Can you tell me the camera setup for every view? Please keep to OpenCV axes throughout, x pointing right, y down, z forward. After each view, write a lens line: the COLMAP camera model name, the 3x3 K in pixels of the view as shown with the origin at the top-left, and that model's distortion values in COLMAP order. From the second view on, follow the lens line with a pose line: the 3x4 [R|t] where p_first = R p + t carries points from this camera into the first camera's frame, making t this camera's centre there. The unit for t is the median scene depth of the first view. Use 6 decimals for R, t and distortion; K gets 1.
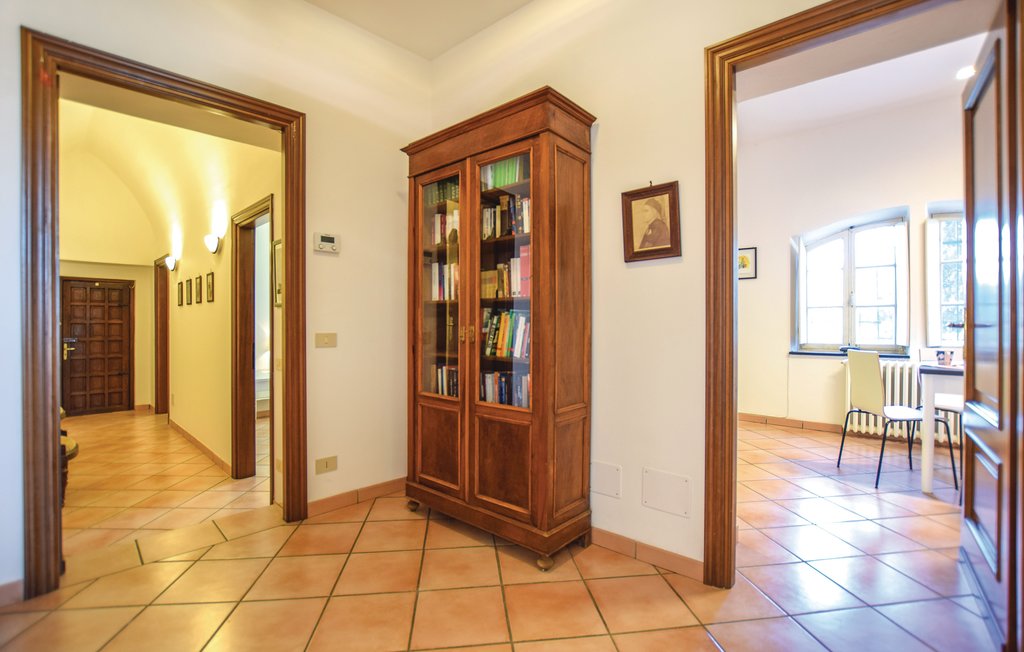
lens RADIAL K [[470.3, 0, 510.9], [0, 470.3, 319.7], [0, 0, 1]] dist [0.000155, 0.000006]
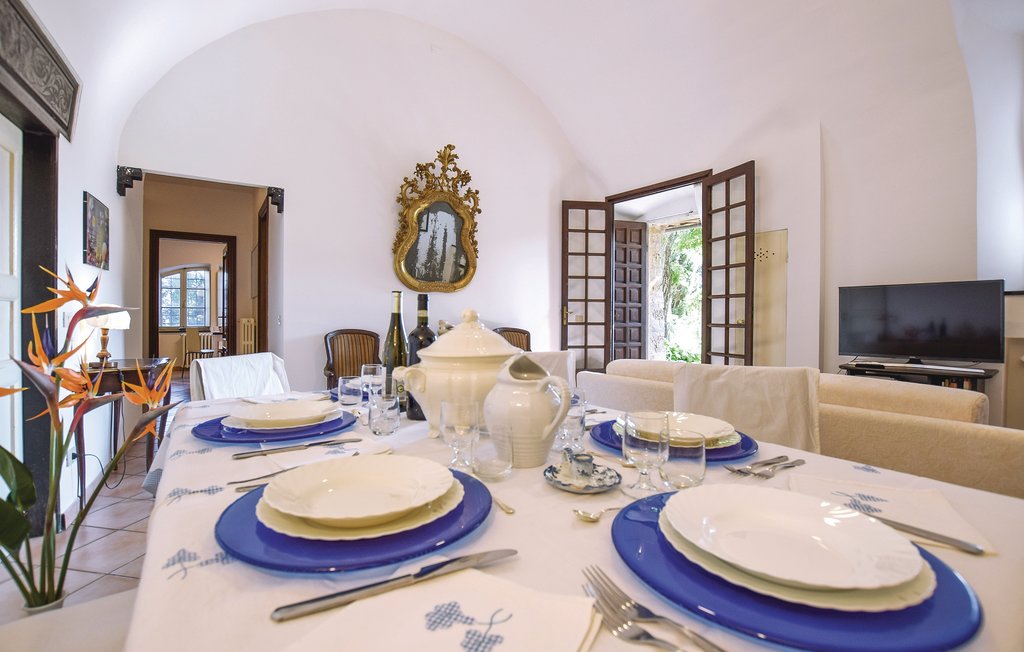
lens RADIAL K [[470.3, 0, 512.3], [0, 470.3, 321.7], [0, 0, 1]] dist [0.000155, 0.000006]
pose [[0.300418, -0.002004, 0.953806, -0.823737], [-0.009698, 0.999940, 0.005156, 0.006604], [-0.953758, -0.010799, 0.300380, -1.001936]]
